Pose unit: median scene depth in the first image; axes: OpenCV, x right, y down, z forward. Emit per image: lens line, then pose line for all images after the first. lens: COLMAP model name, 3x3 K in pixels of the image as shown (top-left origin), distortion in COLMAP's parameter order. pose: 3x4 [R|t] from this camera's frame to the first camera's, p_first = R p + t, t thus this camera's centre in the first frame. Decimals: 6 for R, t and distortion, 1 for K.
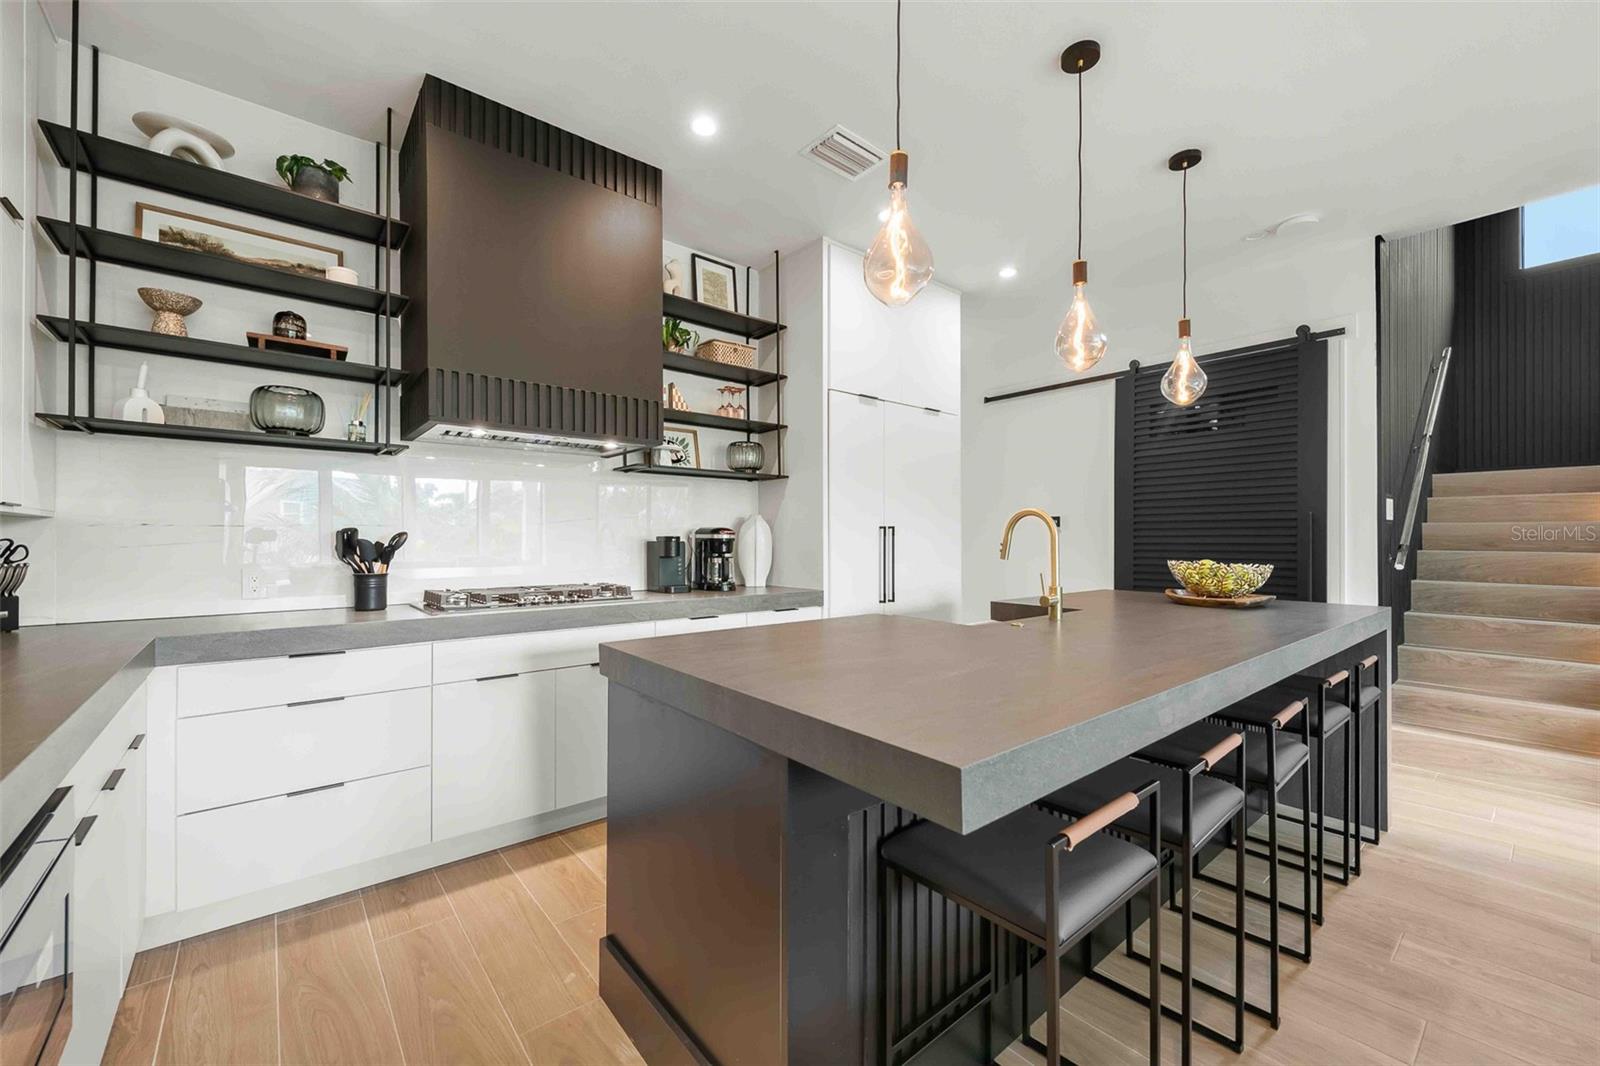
lens RADIAL K [[644.2, 0, 811.5], [0, 644.2, 542.5], [0, 0, 1]] dist [0.006043, -0.001152]
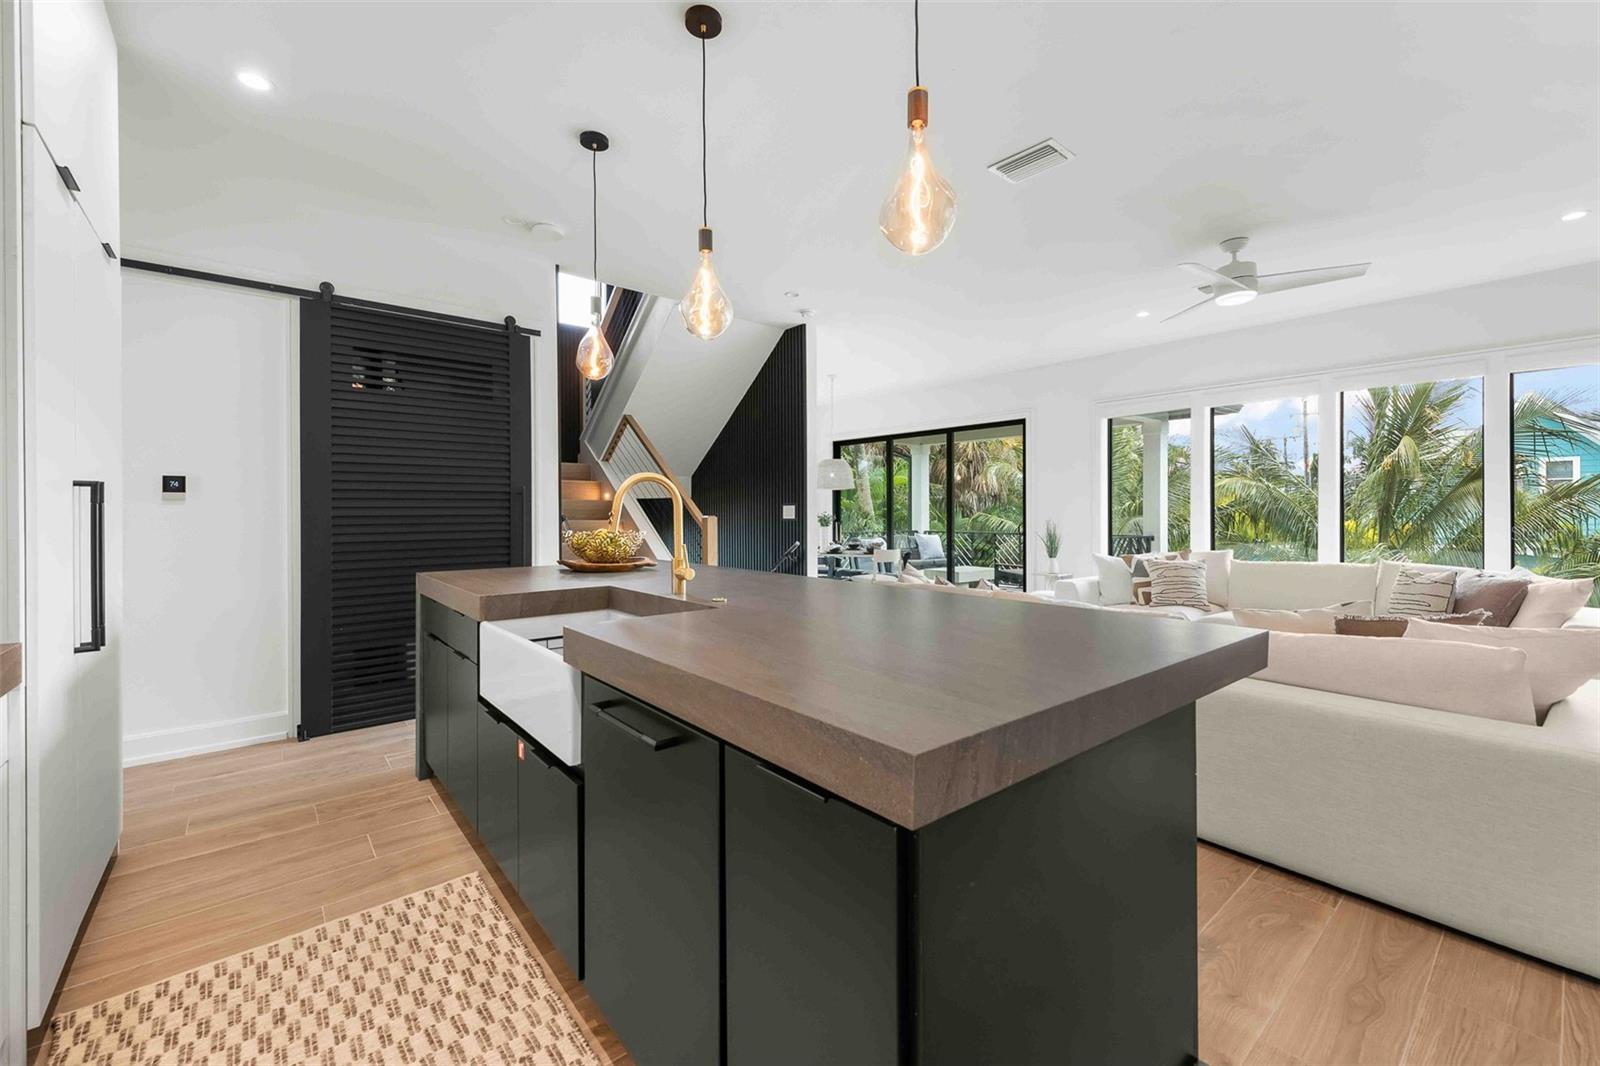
lens RADIAL K [[644.2, 0, 801.1], [0, 644.2, 509.9], [0, 0, 1]] dist [0.006043, -0.001152]
pose [[0.009460, 0.000002, 0.999955, -0.327508], [0.001968, 0.999998, -0.000021, -0.005732], [-0.999953, 0.001968, 0.009460, 0.488749]]
